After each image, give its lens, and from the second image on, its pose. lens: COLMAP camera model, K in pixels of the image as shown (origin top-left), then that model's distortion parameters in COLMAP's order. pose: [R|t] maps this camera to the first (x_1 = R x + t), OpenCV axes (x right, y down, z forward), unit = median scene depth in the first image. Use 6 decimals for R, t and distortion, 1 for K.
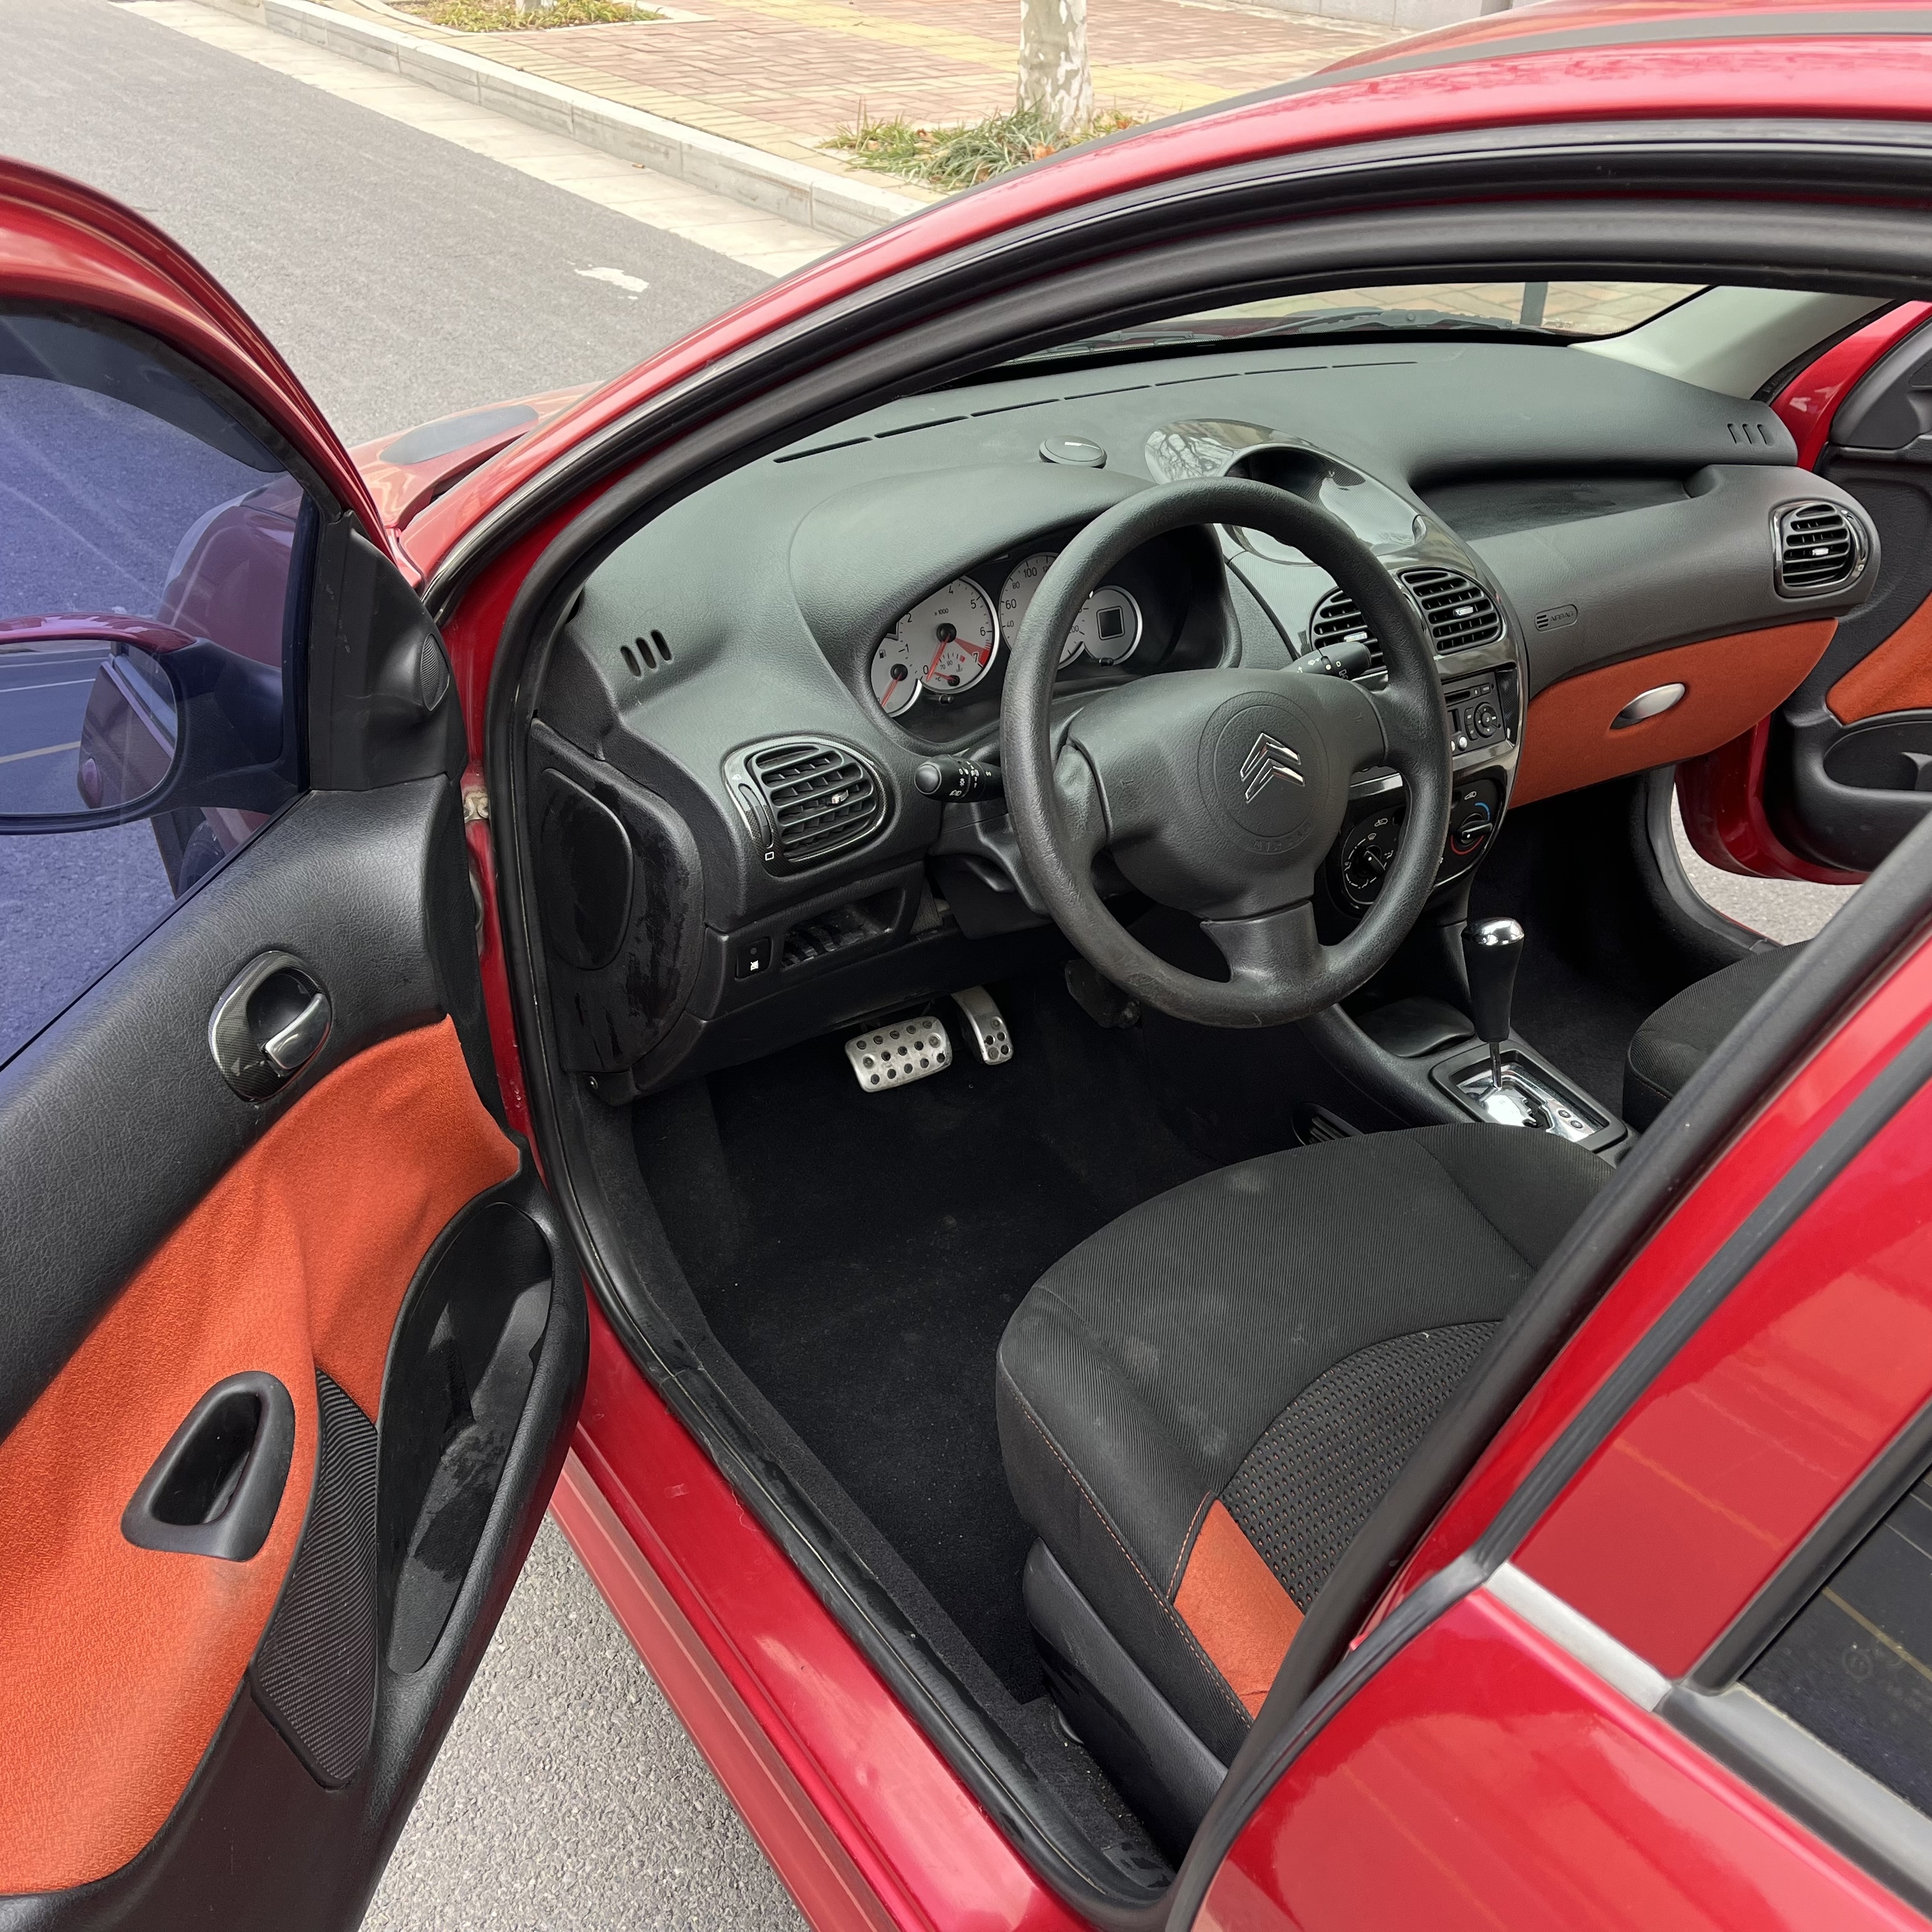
lens RADIAL K [[1865.9, 0, 966.0], [0, 1865.9, 966.0], [0, 0, 1]] dist [0.038542, -0.019133]
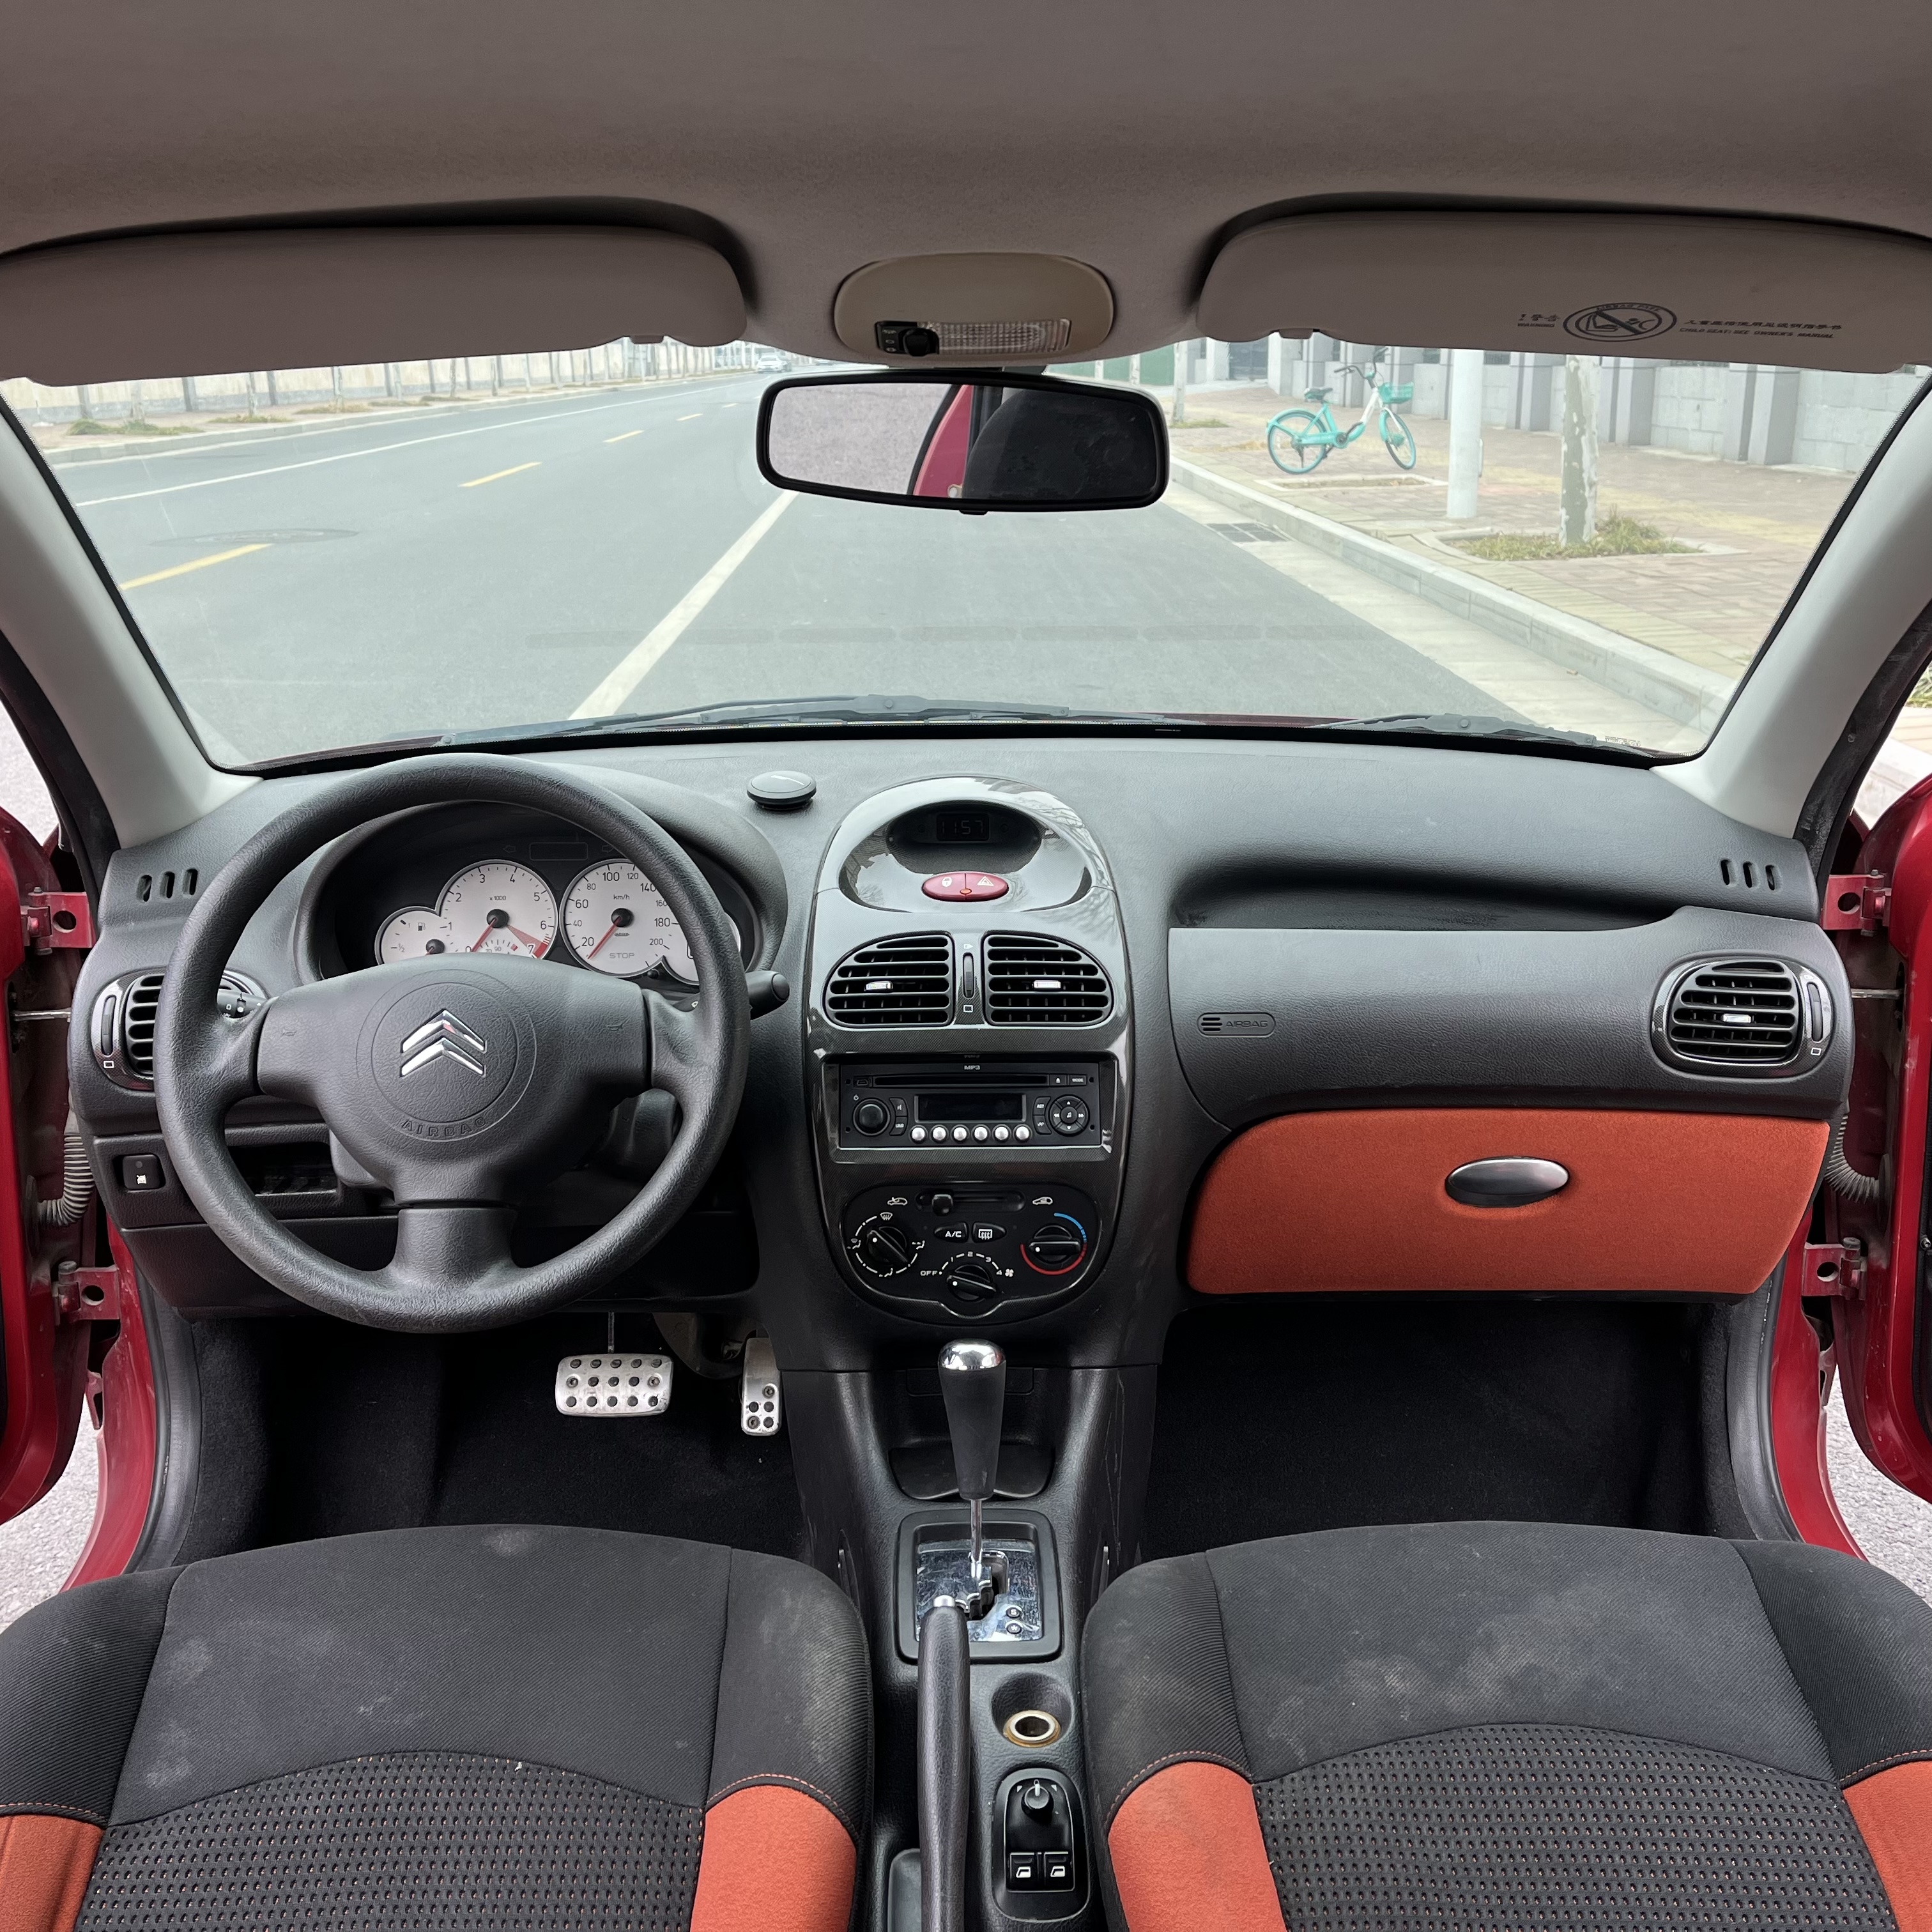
lens RADIAL K [[1865.9, 0, 966.0], [0, 1865.9, 966.0], [0, 0, 1]] dist [0.038542, -0.019133]
pose [[0.853634, 0.125074, -0.505634, 0.570748], [-0.247814, 0.951359, -0.183041, -0.025704], [0.458146, 0.281553, 0.843107, 0.216913]]
